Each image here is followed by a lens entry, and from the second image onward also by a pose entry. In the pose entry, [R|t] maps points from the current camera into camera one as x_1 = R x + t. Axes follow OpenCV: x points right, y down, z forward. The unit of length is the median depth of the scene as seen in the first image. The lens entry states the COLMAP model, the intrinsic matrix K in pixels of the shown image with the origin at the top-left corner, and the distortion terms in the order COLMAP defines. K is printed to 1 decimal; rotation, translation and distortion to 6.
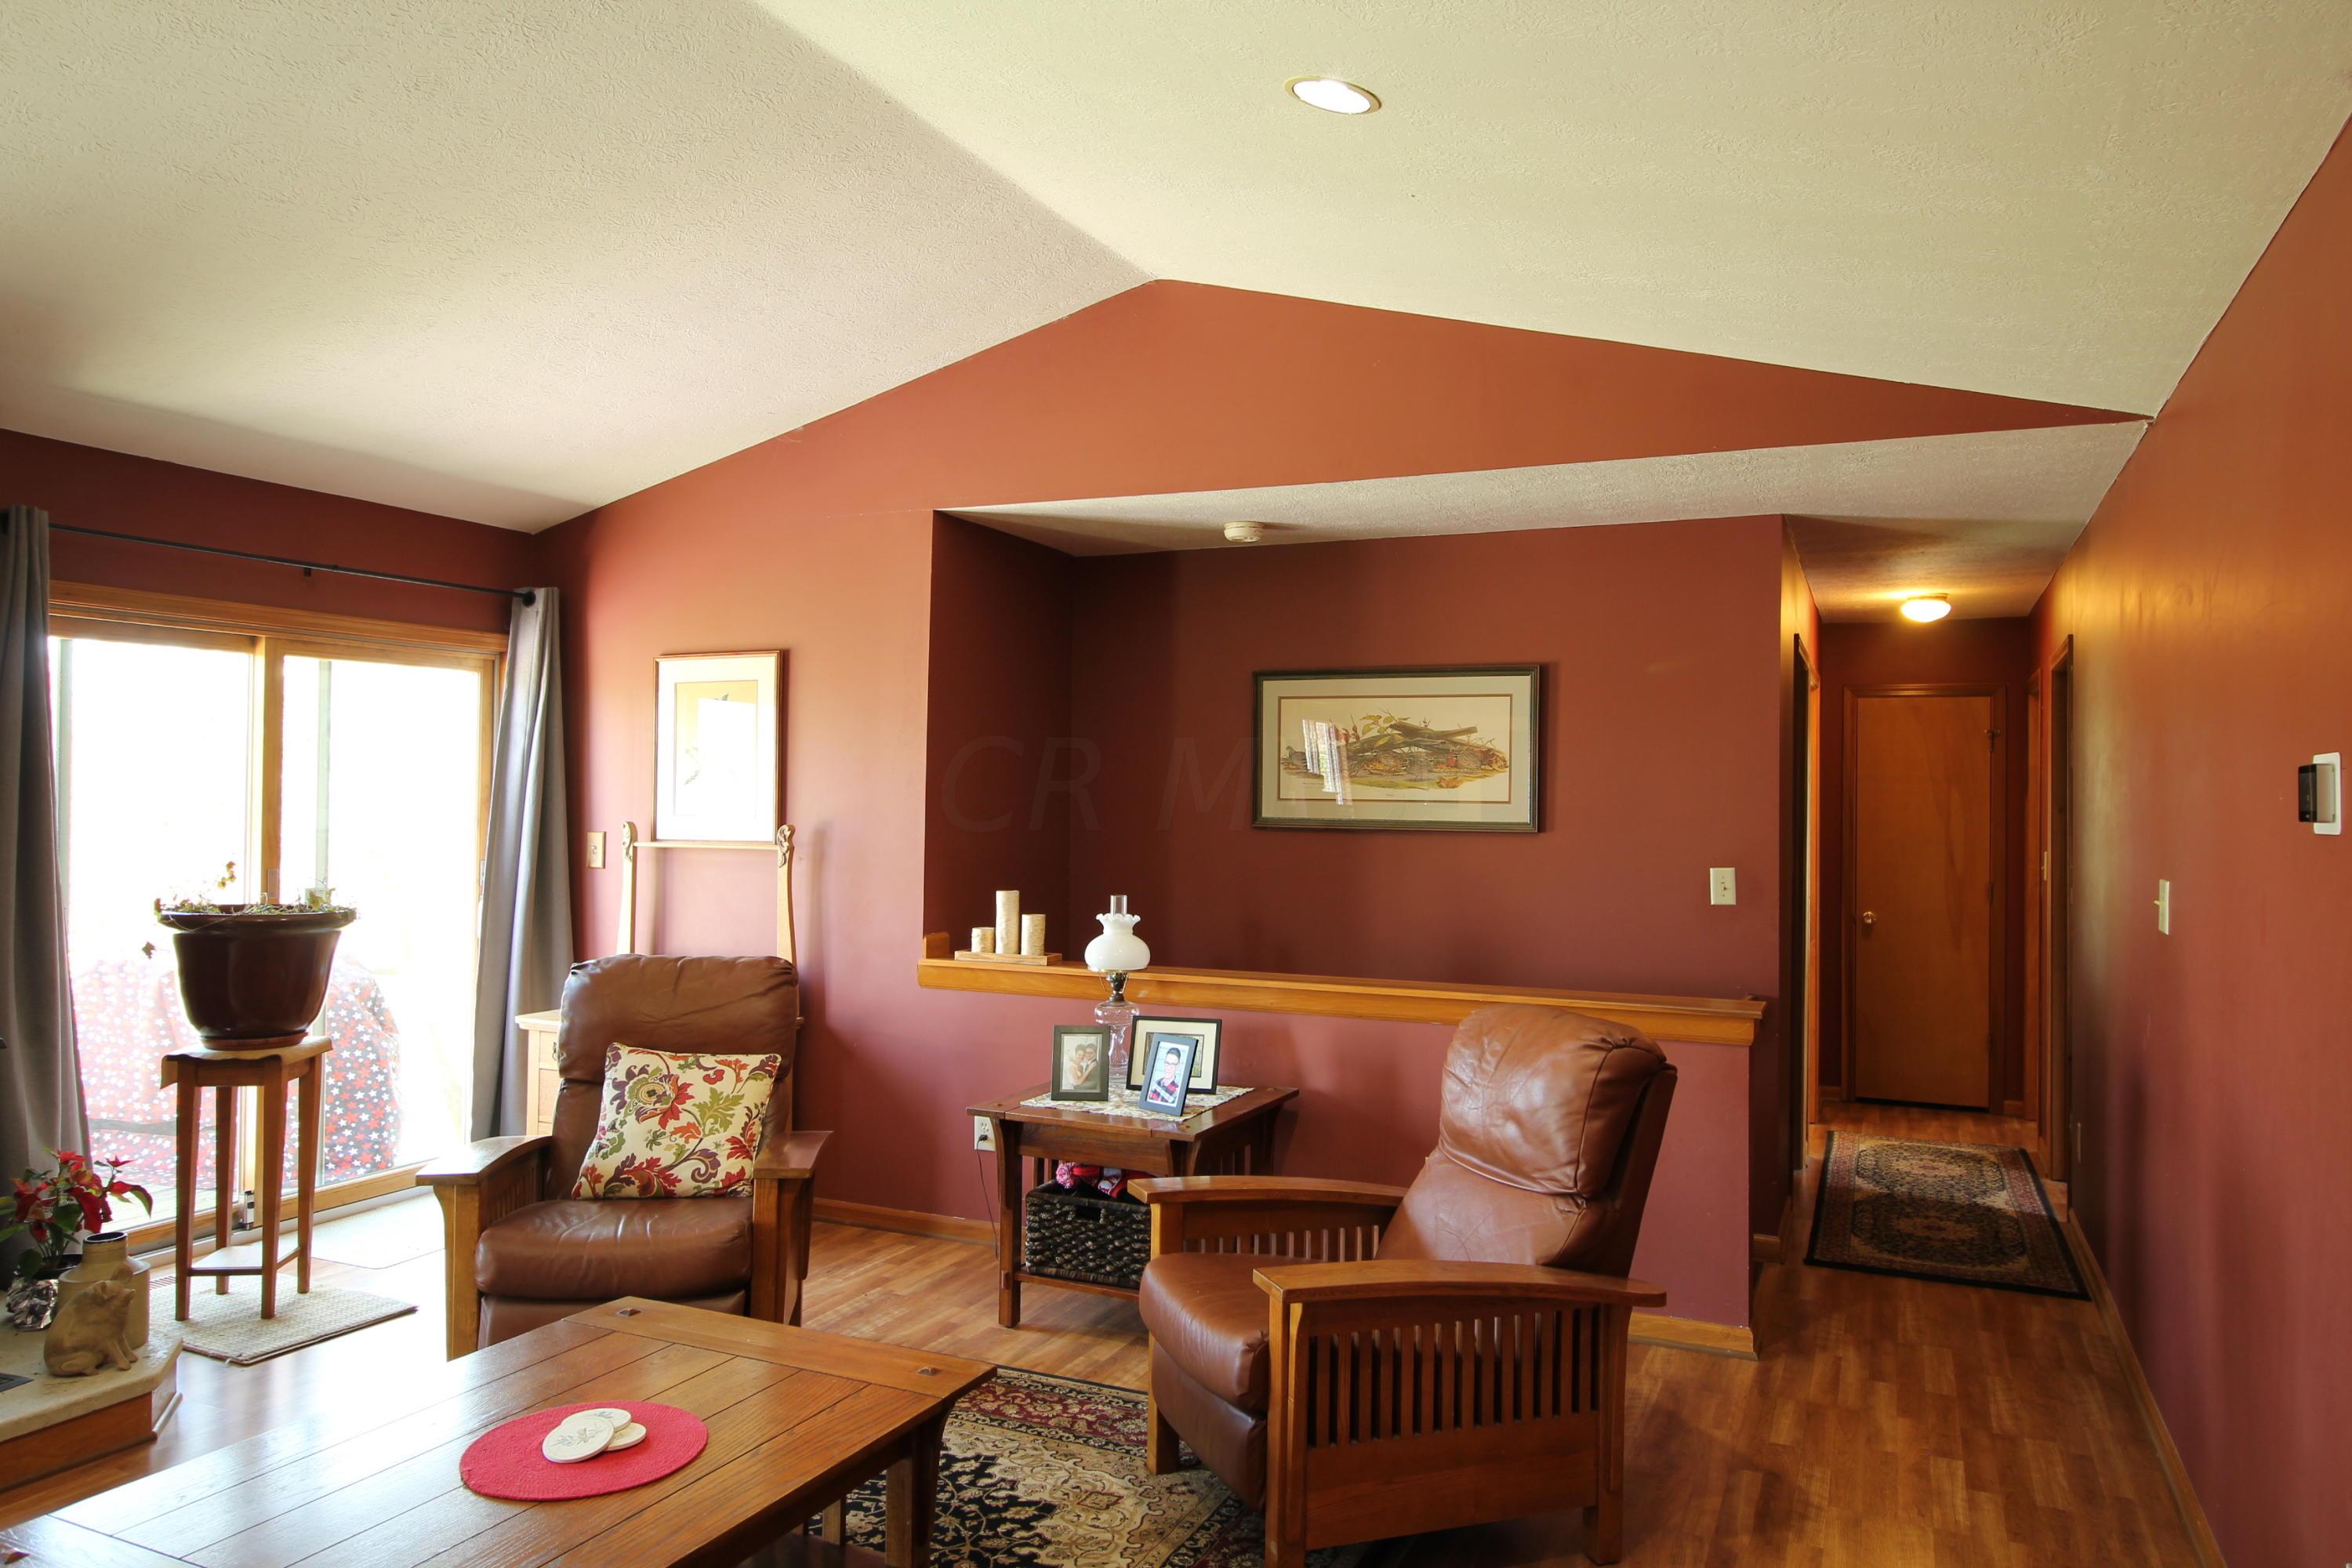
lens RADIAL K [[1575.6, 0, 1176.0], [0, 1575.6, 784.0], [0, 0, 1]] dist [0.021070, -0.033745]
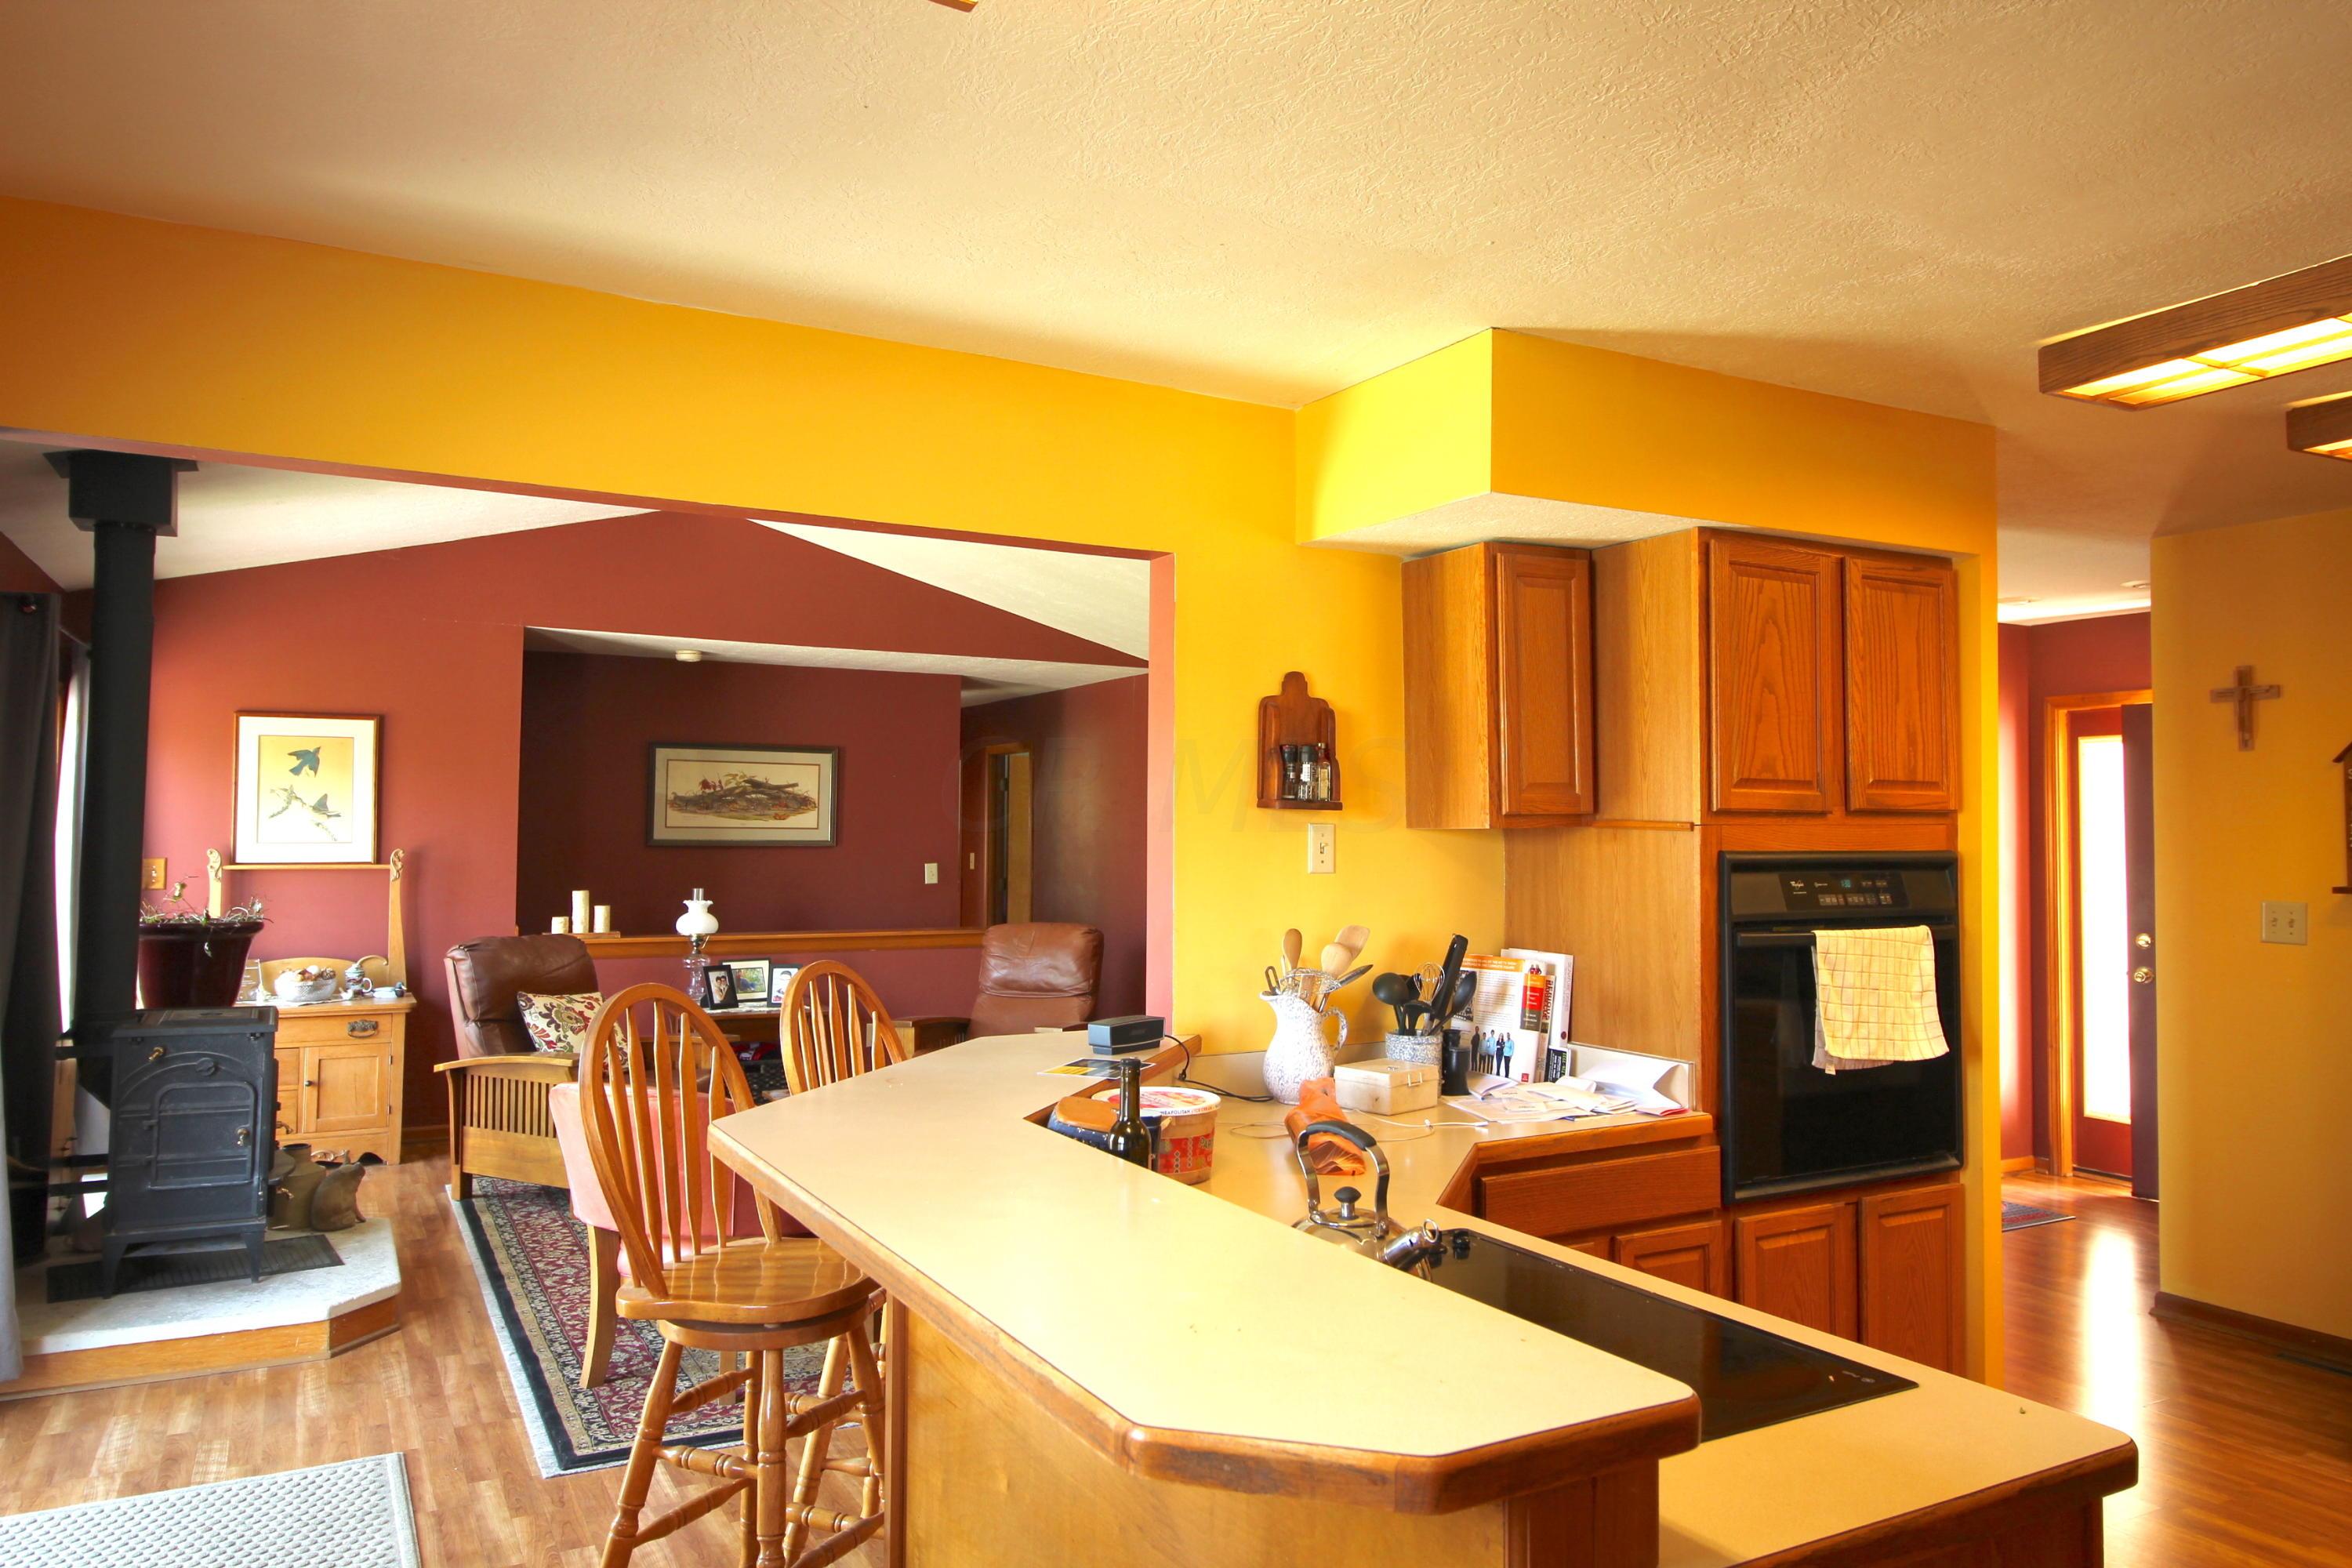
lens RADIAL K [[1575.6, 0, 1176.0], [0, 1575.6, 784.0], [0, 0, 1]] dist [0.021070, -0.033745]
pose [[0.632945, 0.014143, 0.774068, -0.852582], [-0.009316, 0.999900, -0.010651, -0.021435], [-0.774141, -0.000470, 0.633013, -0.358210]]
